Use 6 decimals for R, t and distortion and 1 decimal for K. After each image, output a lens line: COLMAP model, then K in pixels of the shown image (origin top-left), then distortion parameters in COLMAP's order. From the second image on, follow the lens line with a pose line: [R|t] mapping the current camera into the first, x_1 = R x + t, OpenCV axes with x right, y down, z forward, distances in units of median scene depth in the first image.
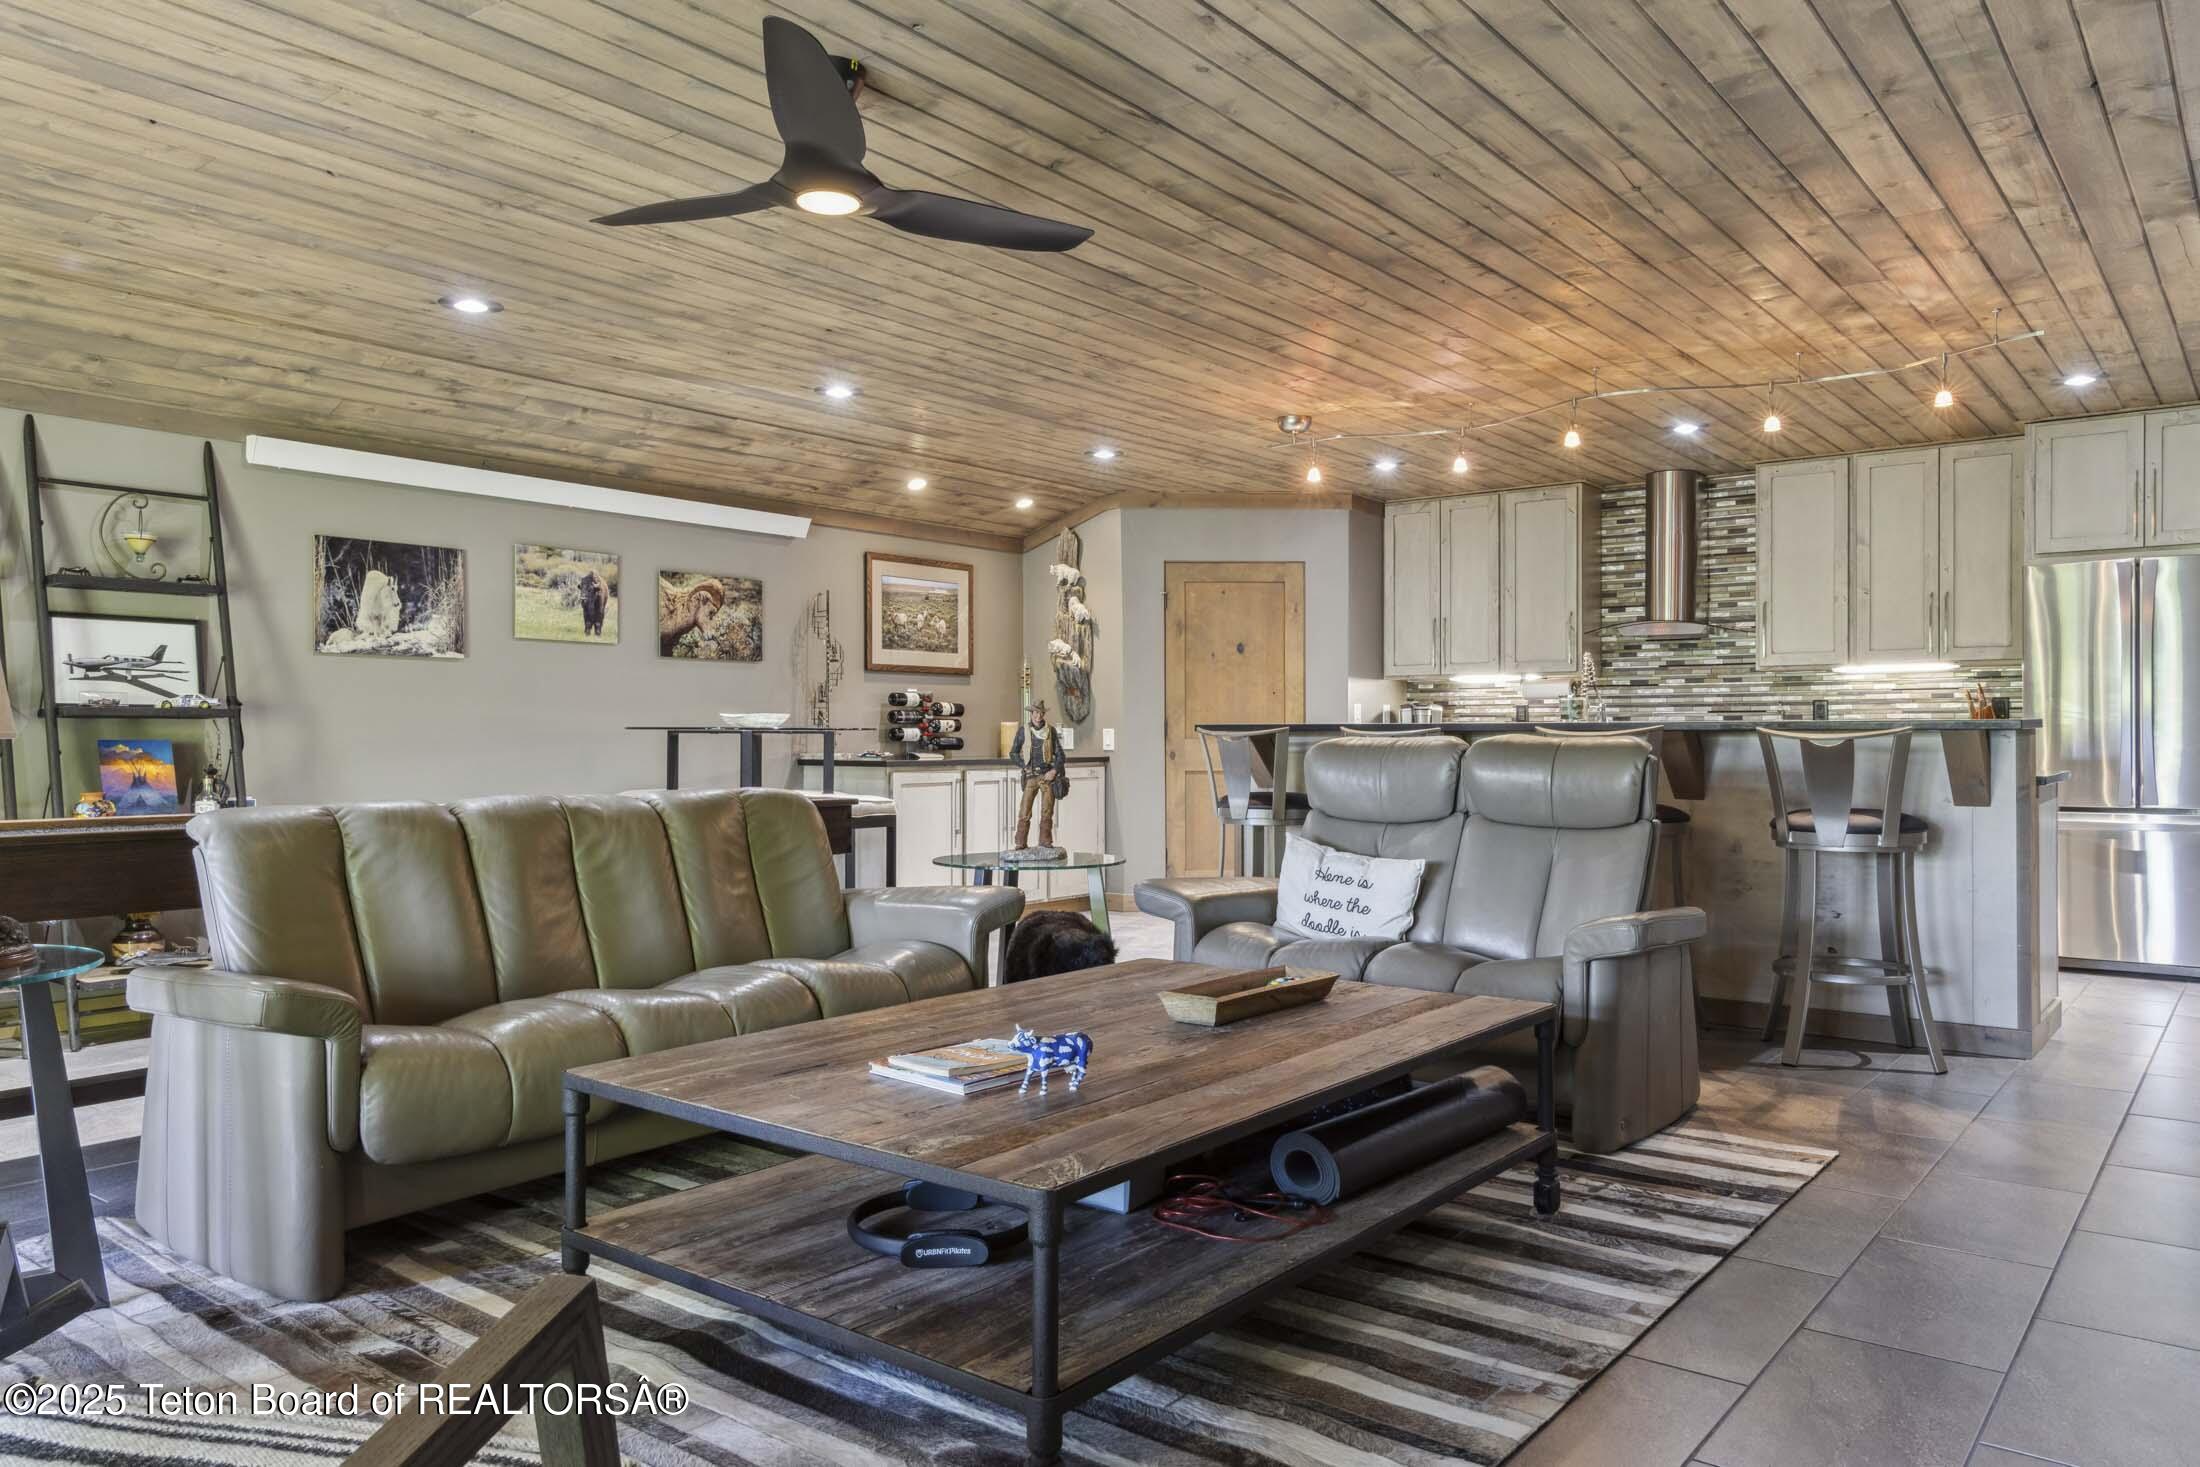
lens RADIAL K [[1526.3, 0, 1100.0], [0, 1526.3, 733.5], [0, 0, 1]] dist [0.016323, 0.001128]
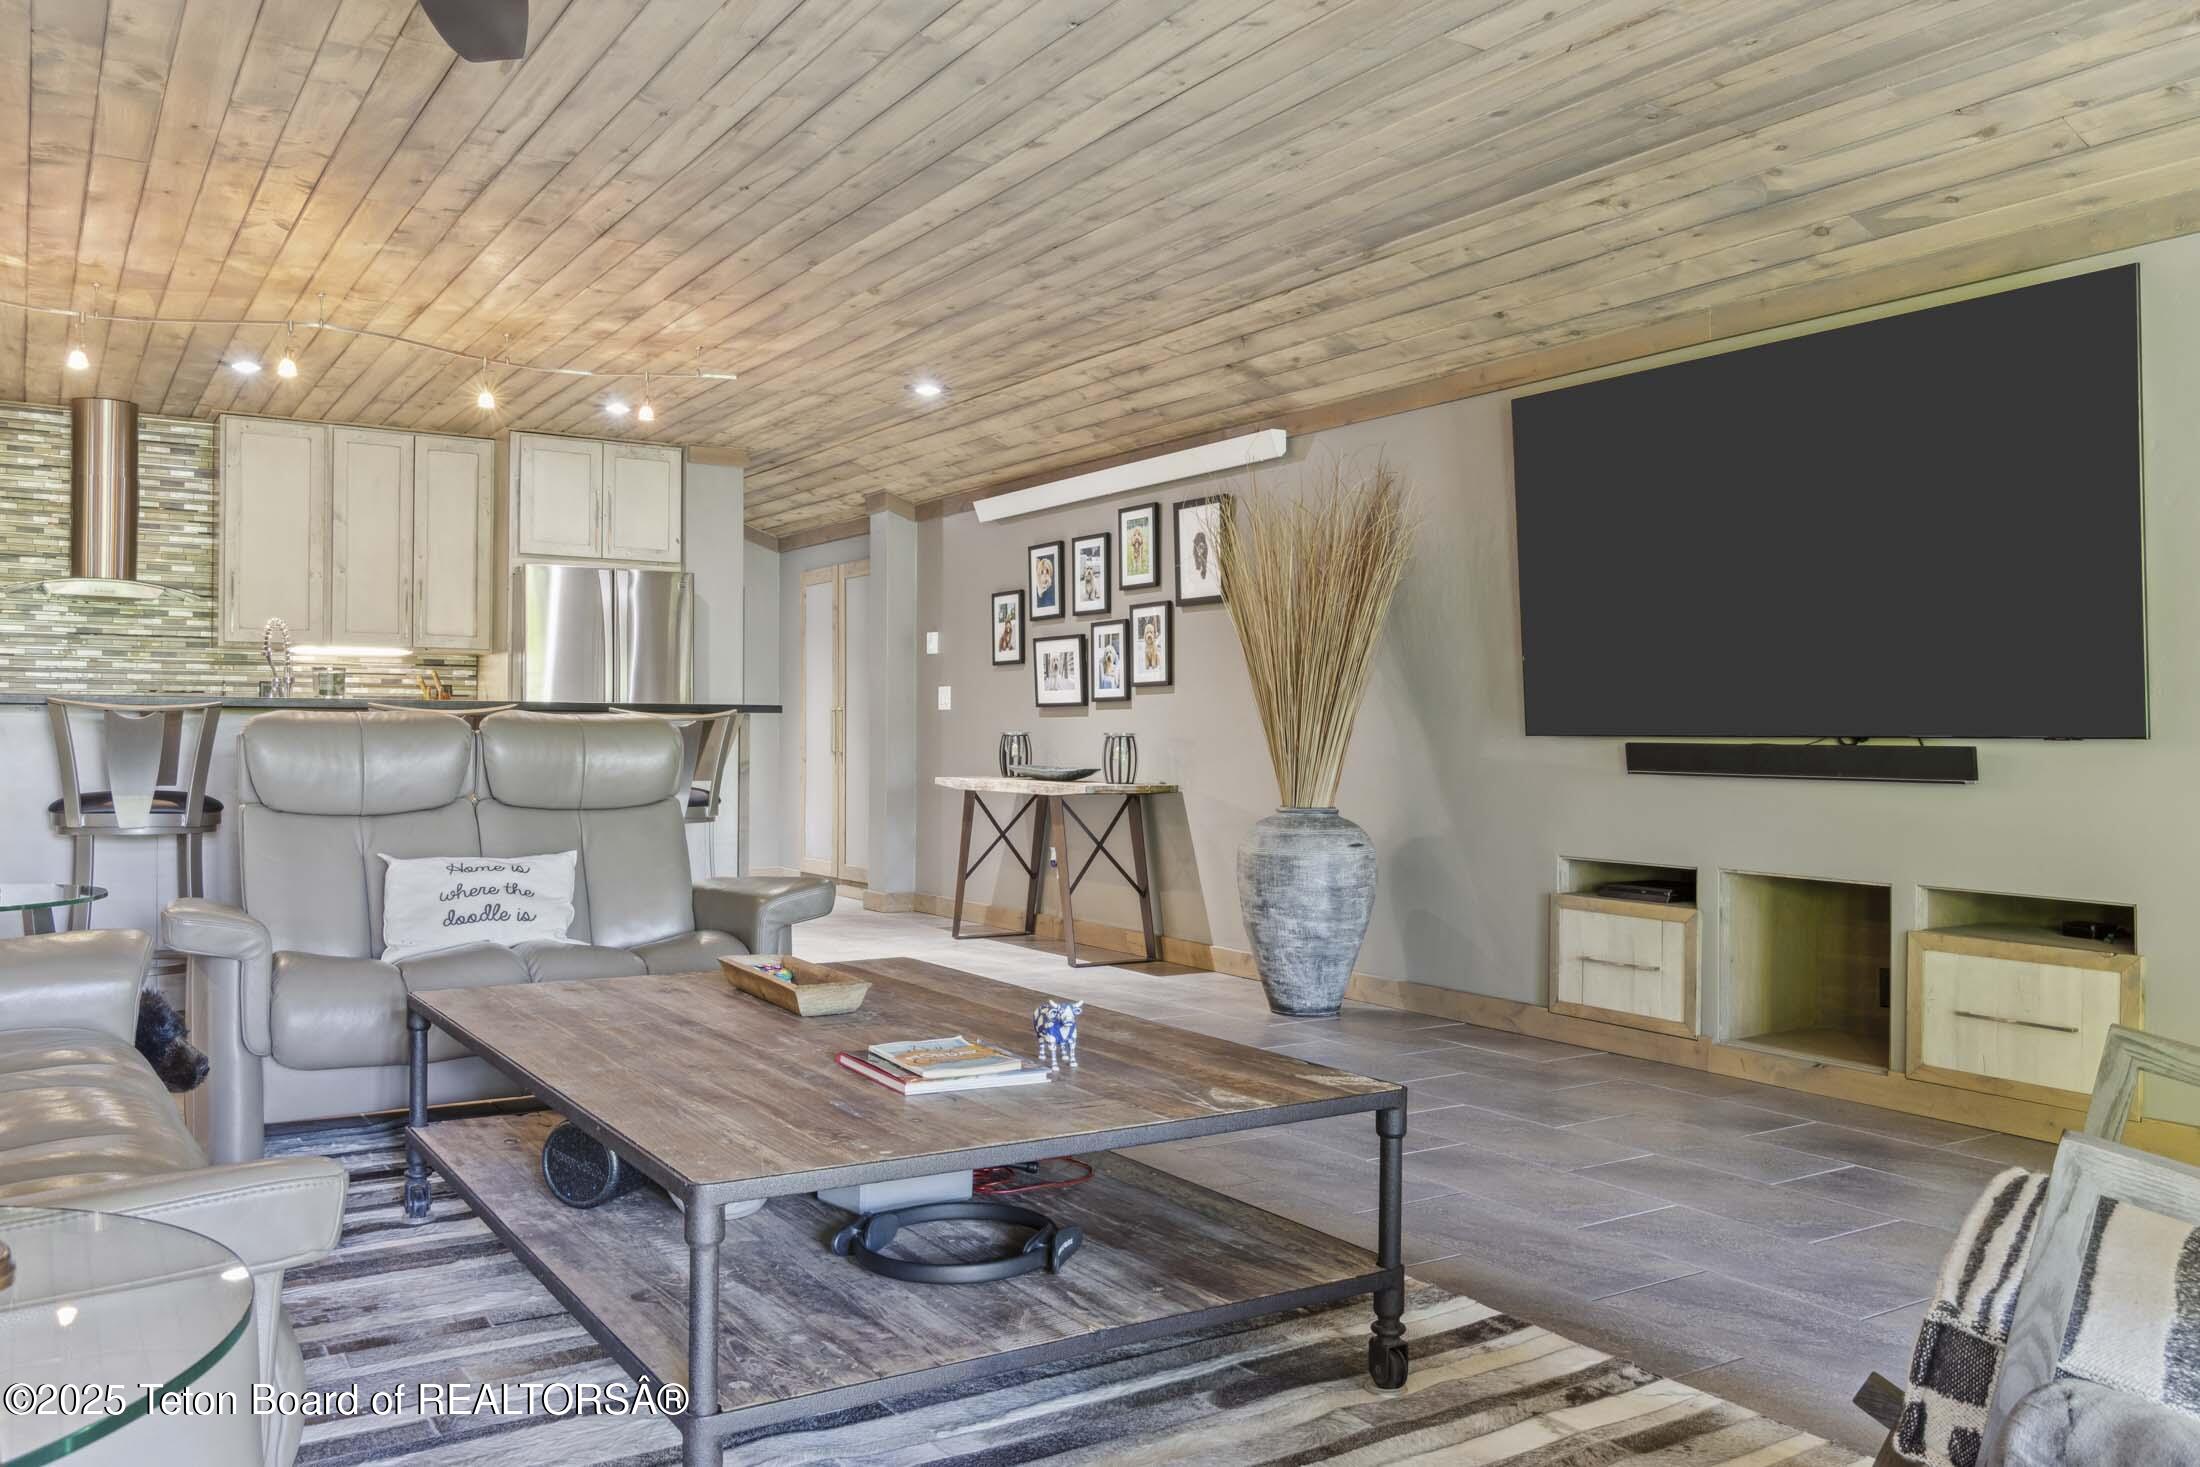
lens RADIAL K [[1684.3, 0, 1100.0], [0, 1684.3, 733.5], [0, 0, 1]] dist [-0.000675, -0.000704]
pose [[0.328602, 0.003630, 0.944462, -0.338237], [-0.006548, 0.999977, -0.001565, 0.008219], [-0.944446, -0.005671, 0.328618, 0.203598]]
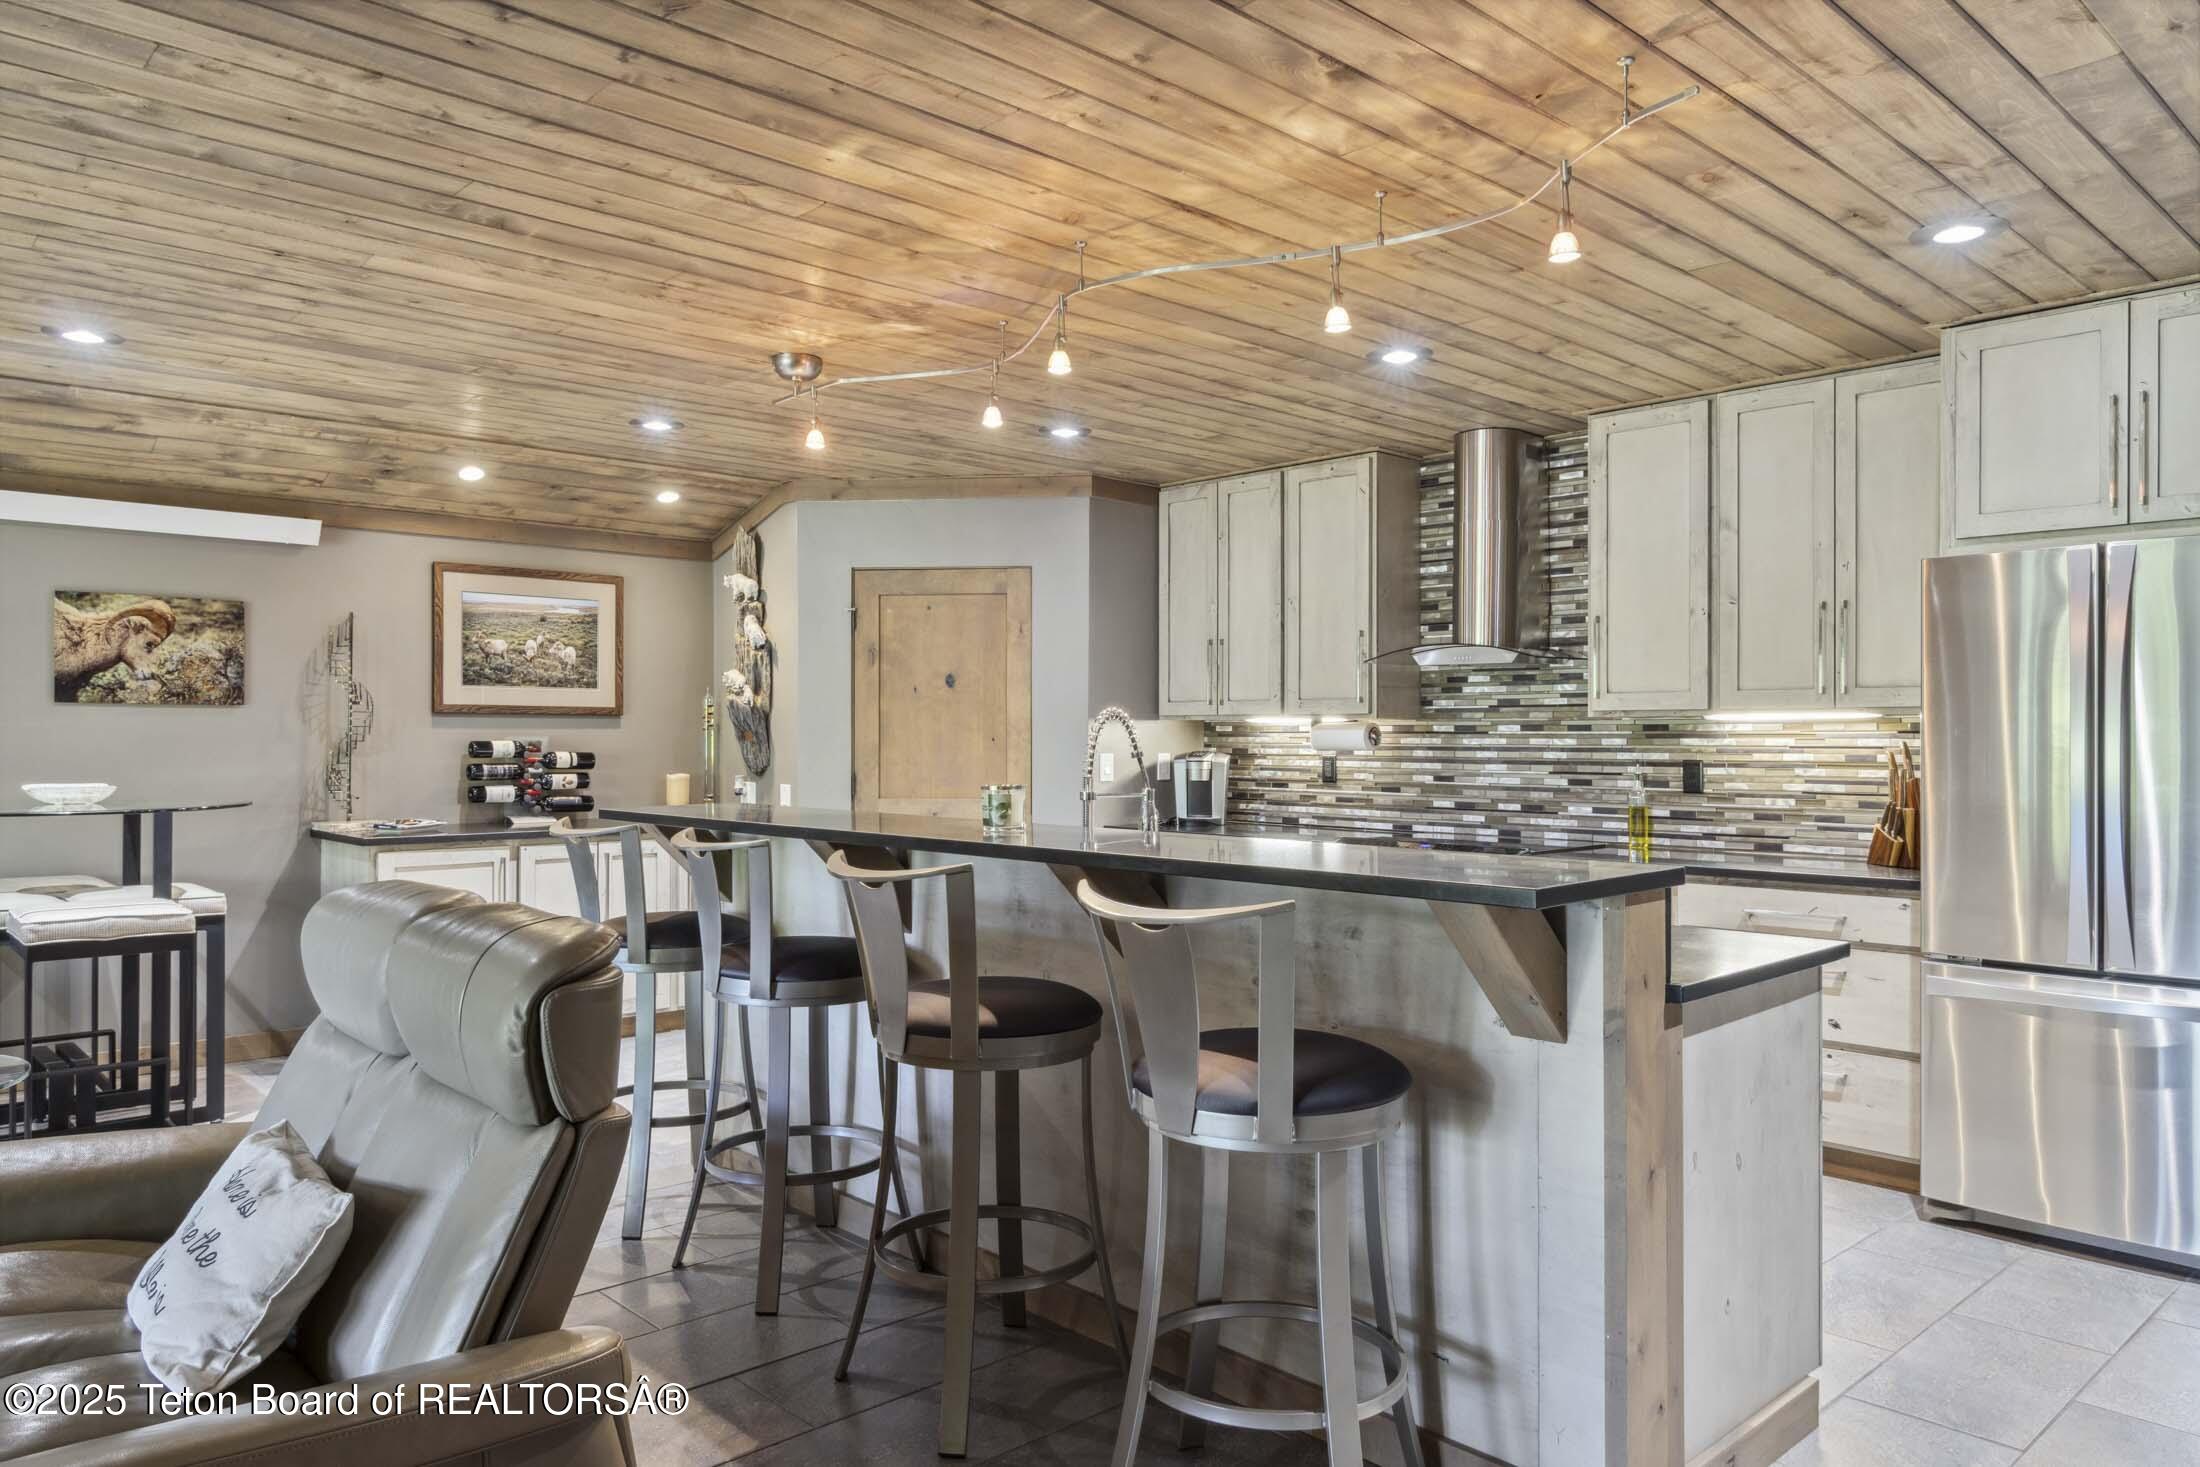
lens RADIAL K [[1476.3, 0, 1100.0], [0, 1476.3, 733.5], [0, 0, 1]] dist [0.003954, 0.000734]
pose [[0.987835, 0.003051, -0.155473, 0.328009], [-0.003253, 0.999994, -0.001046, -0.033676], [0.155469, 0.001539, 0.987840, 0.327597]]
